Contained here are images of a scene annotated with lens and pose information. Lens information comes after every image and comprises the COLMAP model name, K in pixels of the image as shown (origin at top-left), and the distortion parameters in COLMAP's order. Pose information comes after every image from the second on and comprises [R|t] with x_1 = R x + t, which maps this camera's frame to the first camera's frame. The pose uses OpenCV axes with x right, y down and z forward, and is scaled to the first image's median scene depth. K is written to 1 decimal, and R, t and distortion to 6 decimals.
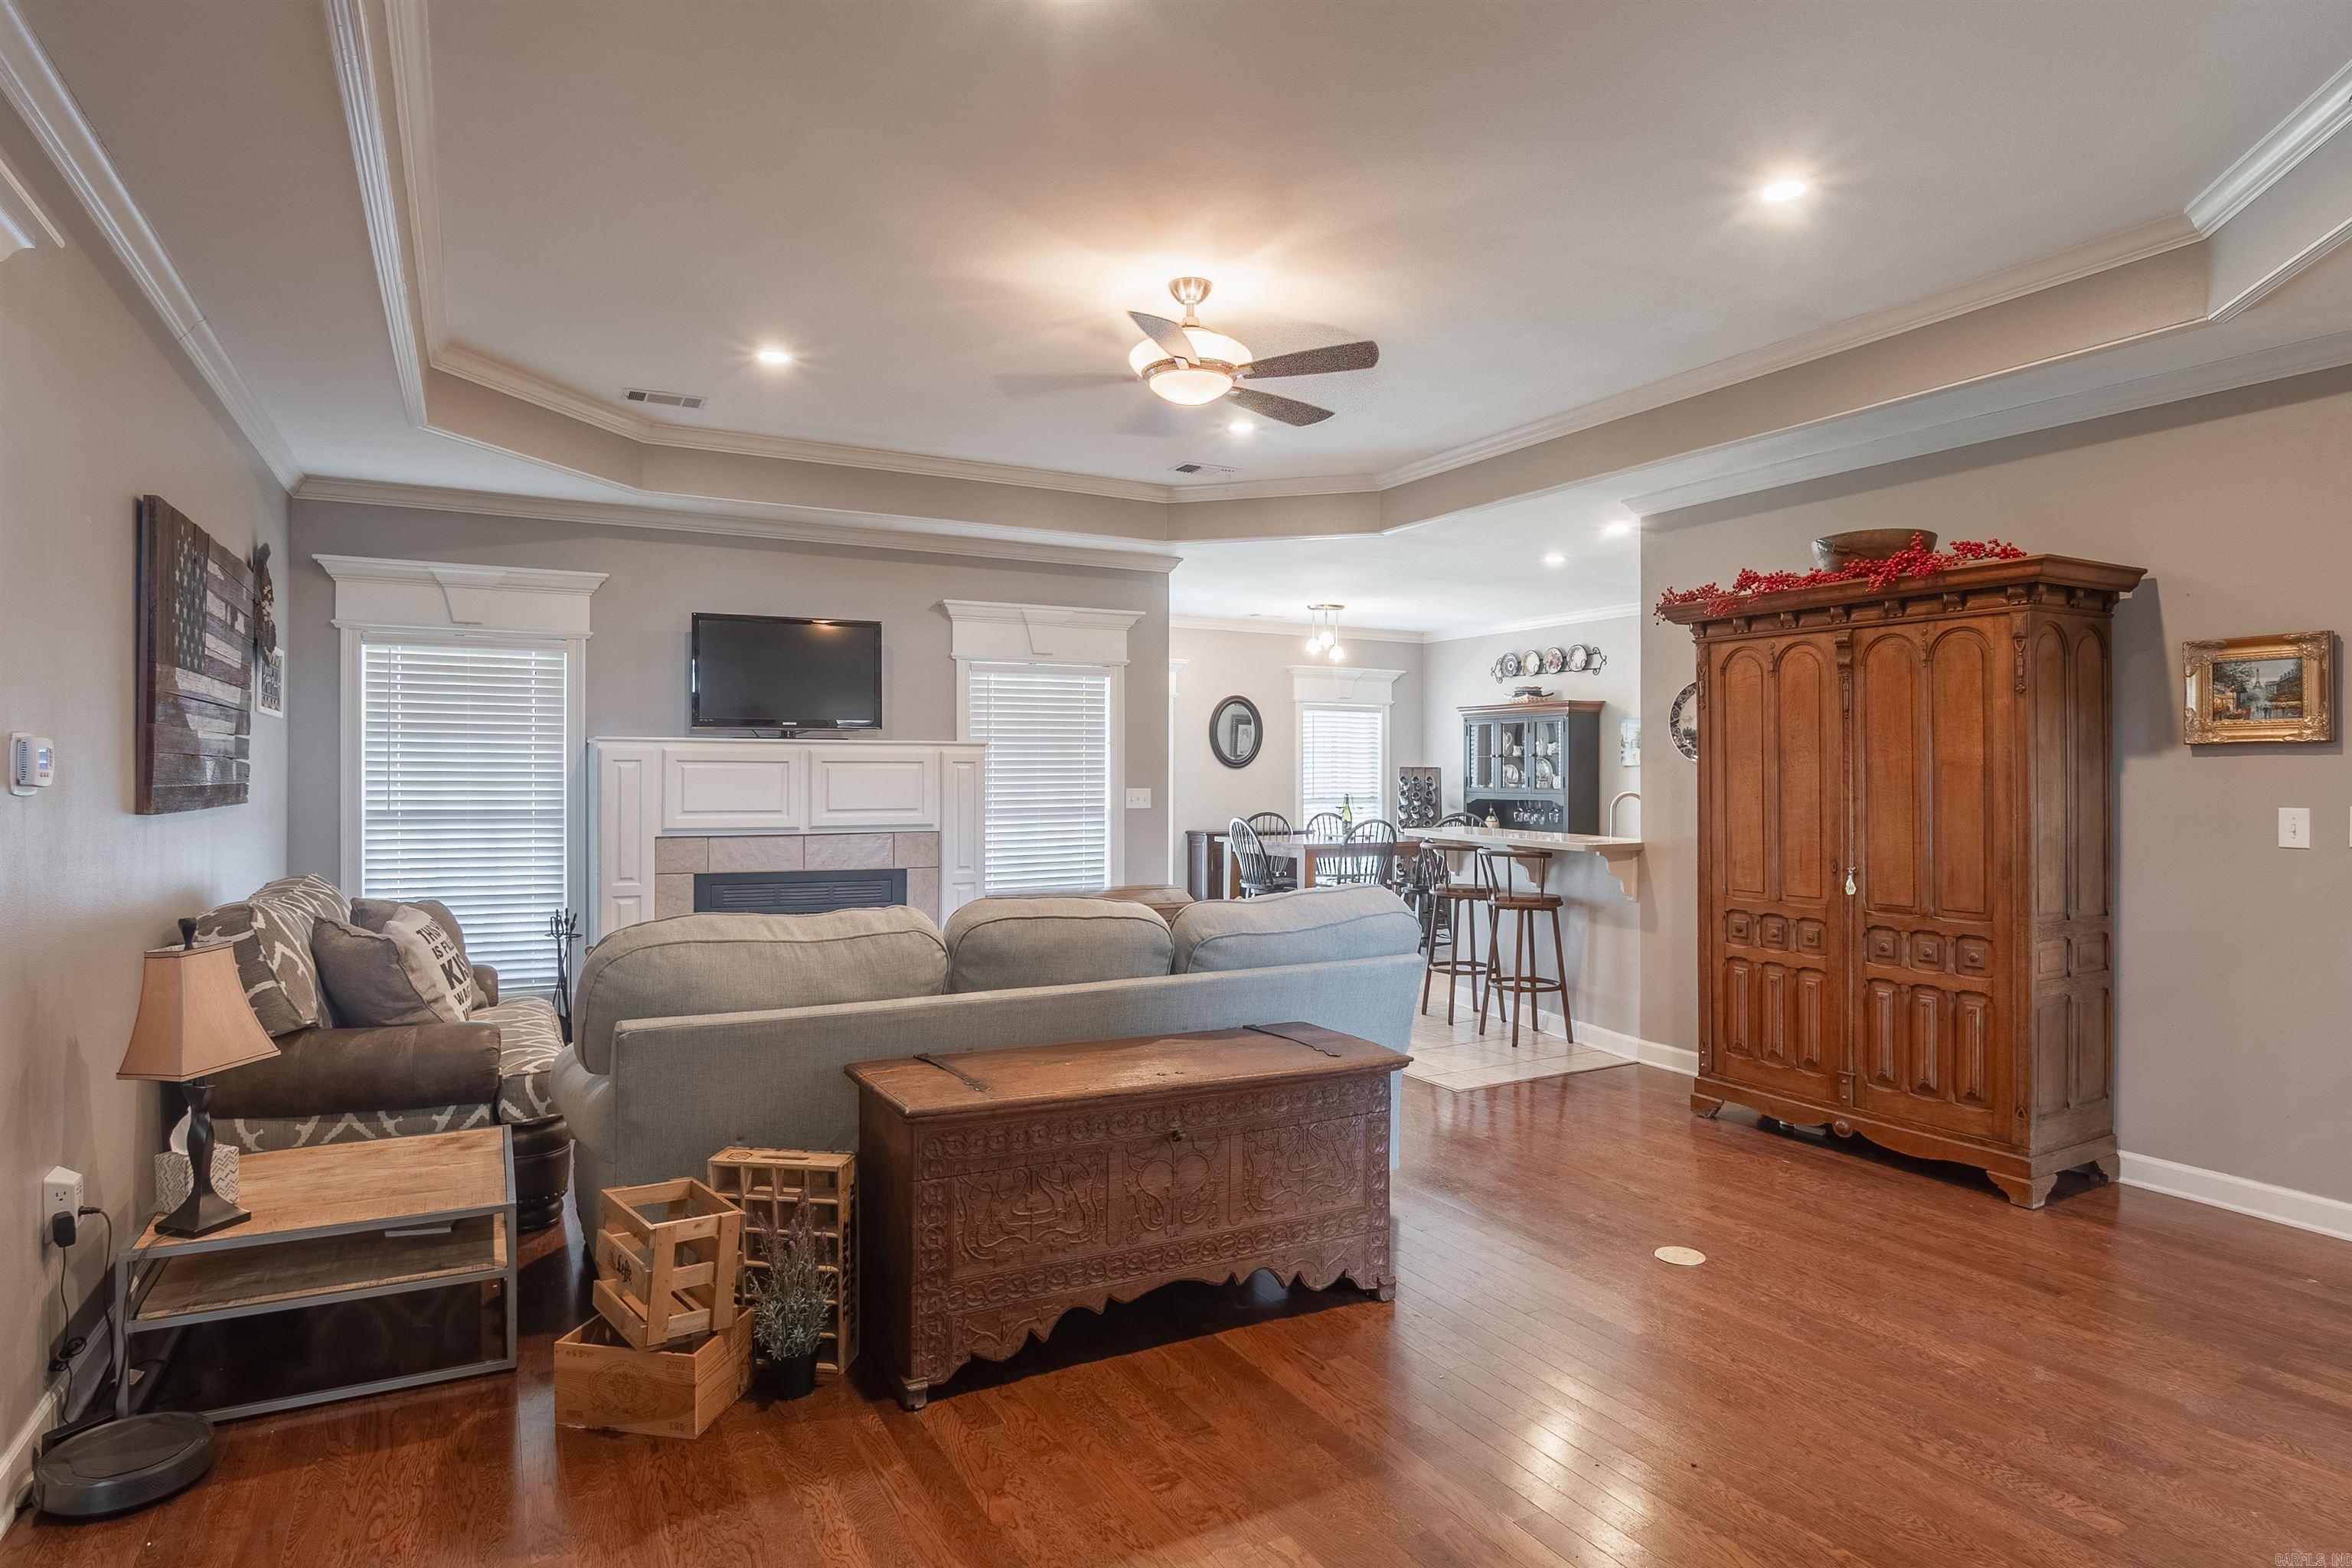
lens RADIAL K [[1274.0, 0, 1189.9], [0, 1274.0, 769.9], [0, 0, 1]] dist [-0.036264, 0.010151]
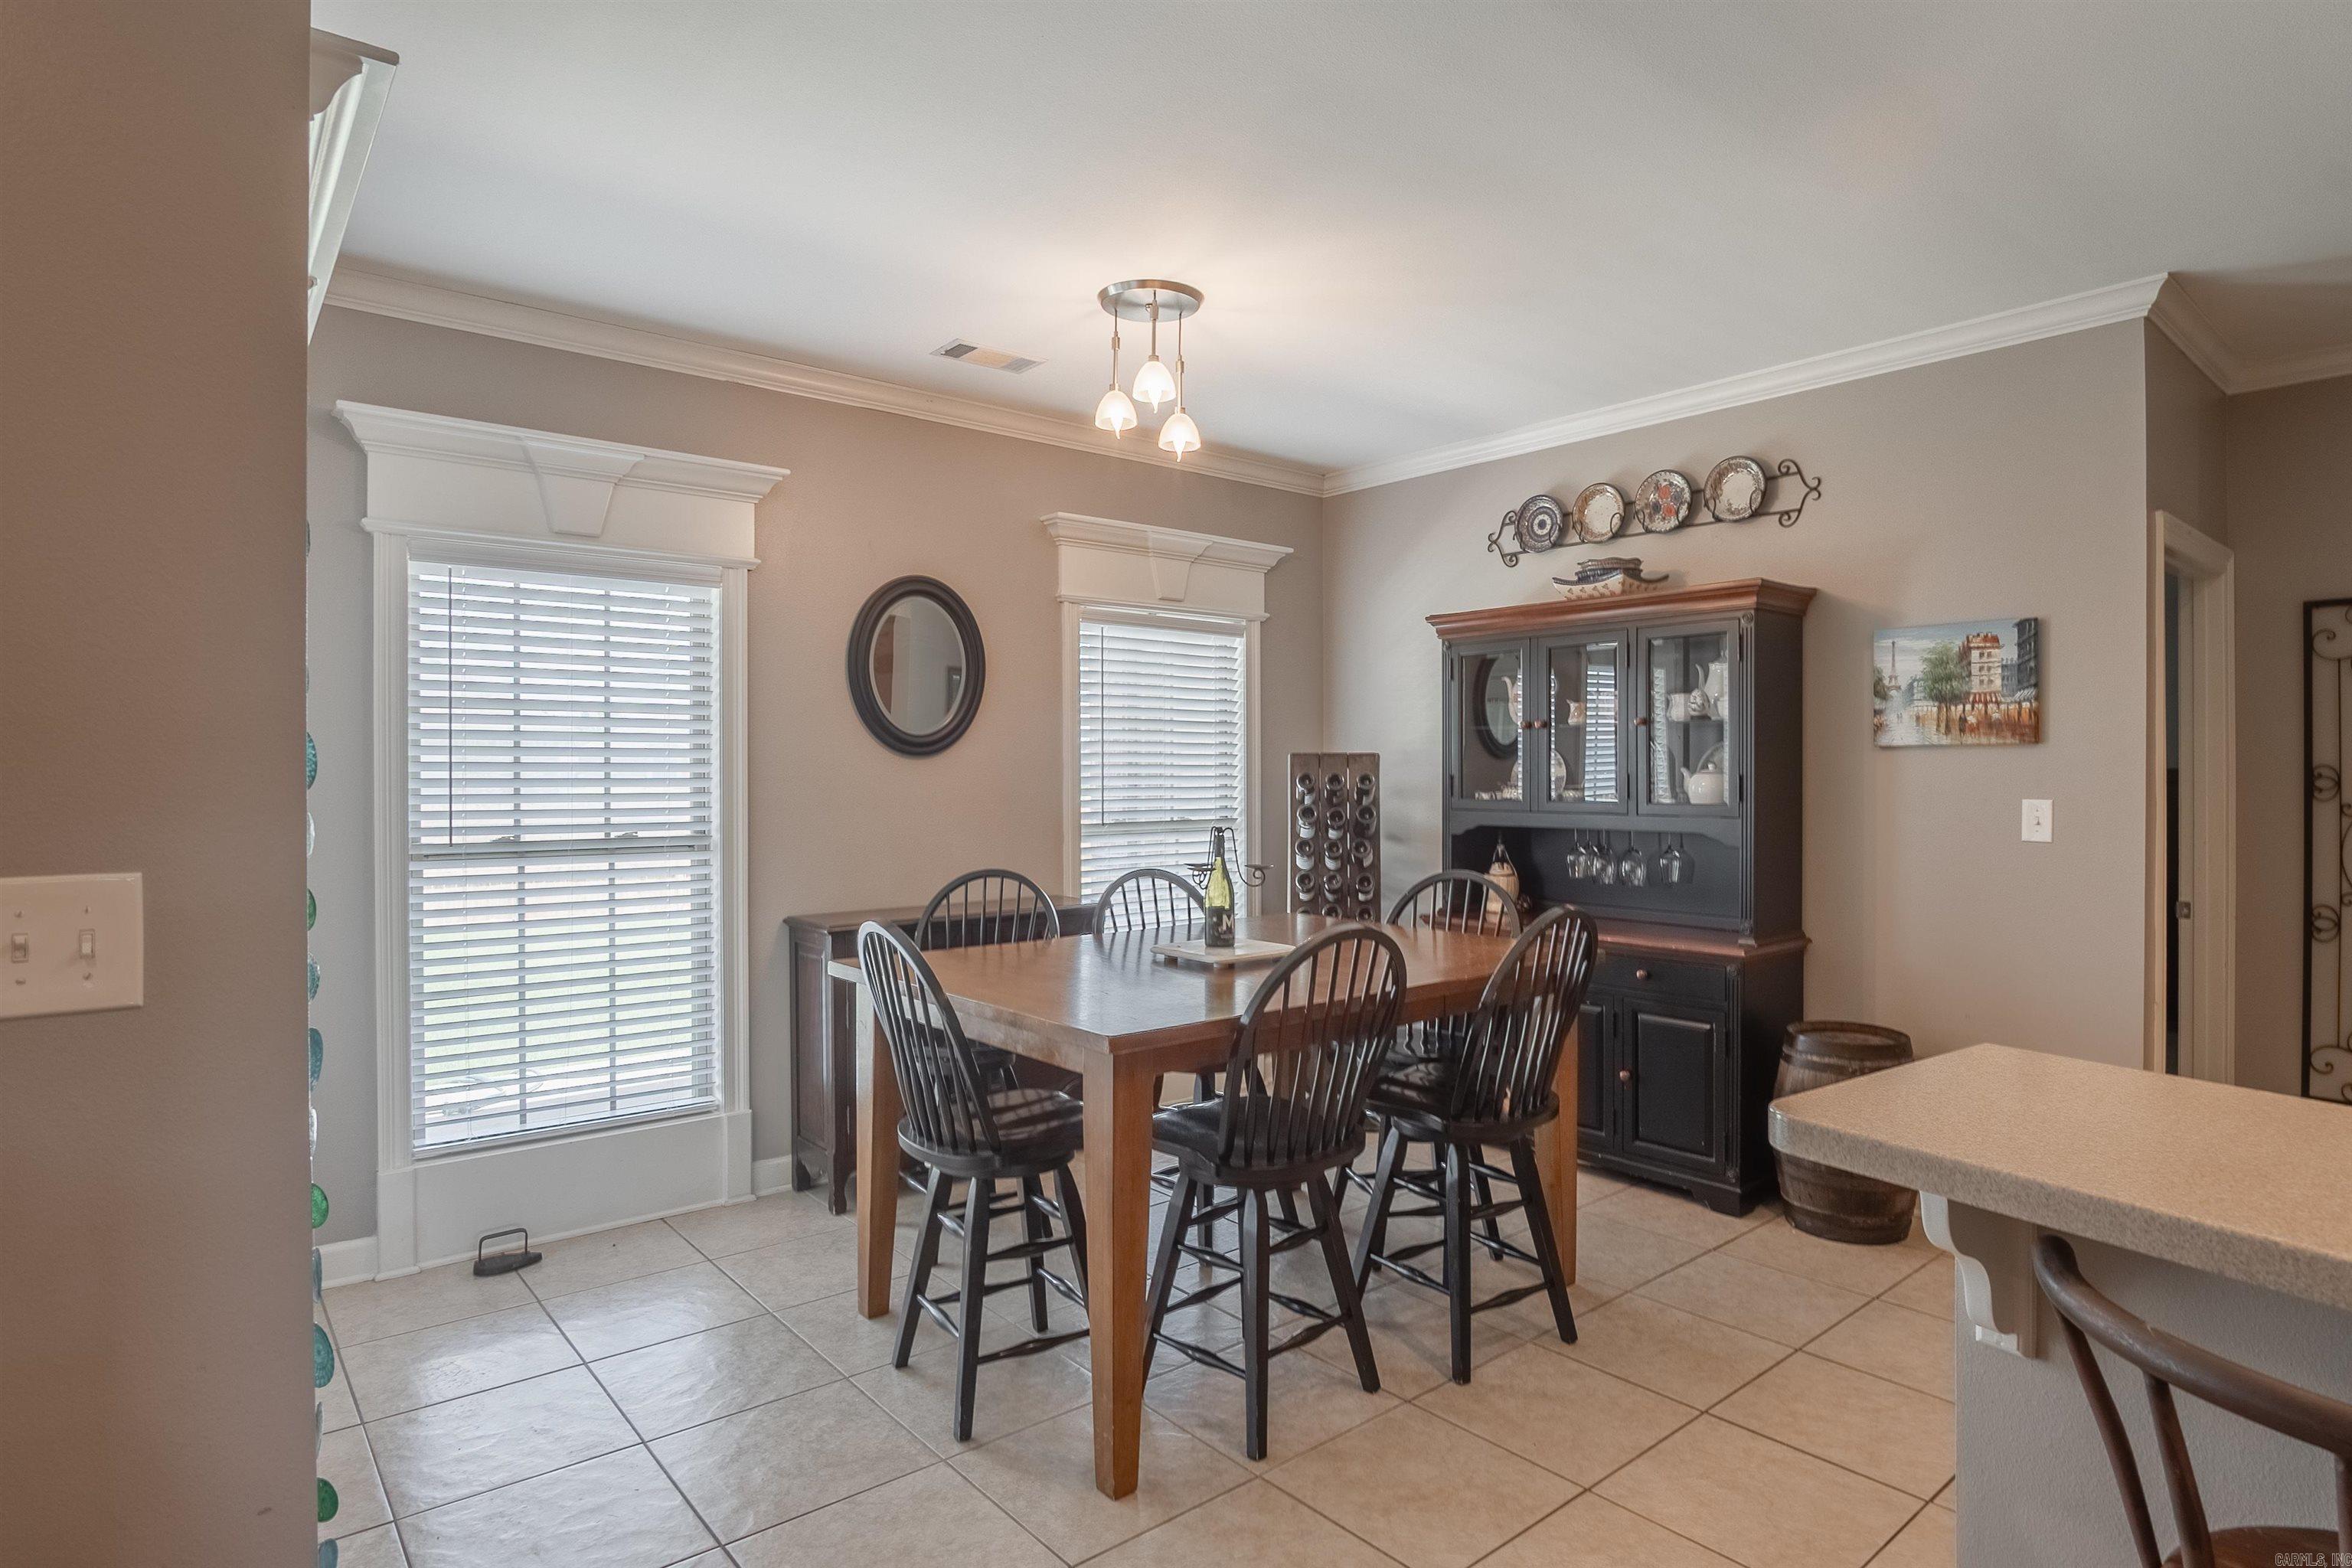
lens RADIAL K [[1274.0, 0, 1189.9], [0, 1274.0, 769.9], [0, 0, 1]] dist [-0.036264, 0.010151]
pose [[0.982682, -0.000336, 0.185300, 0.046288], [-0.000752, 0.999983, 0.005801, 0.002876], [-0.185299, -0.005840, 0.982665, 0.587043]]
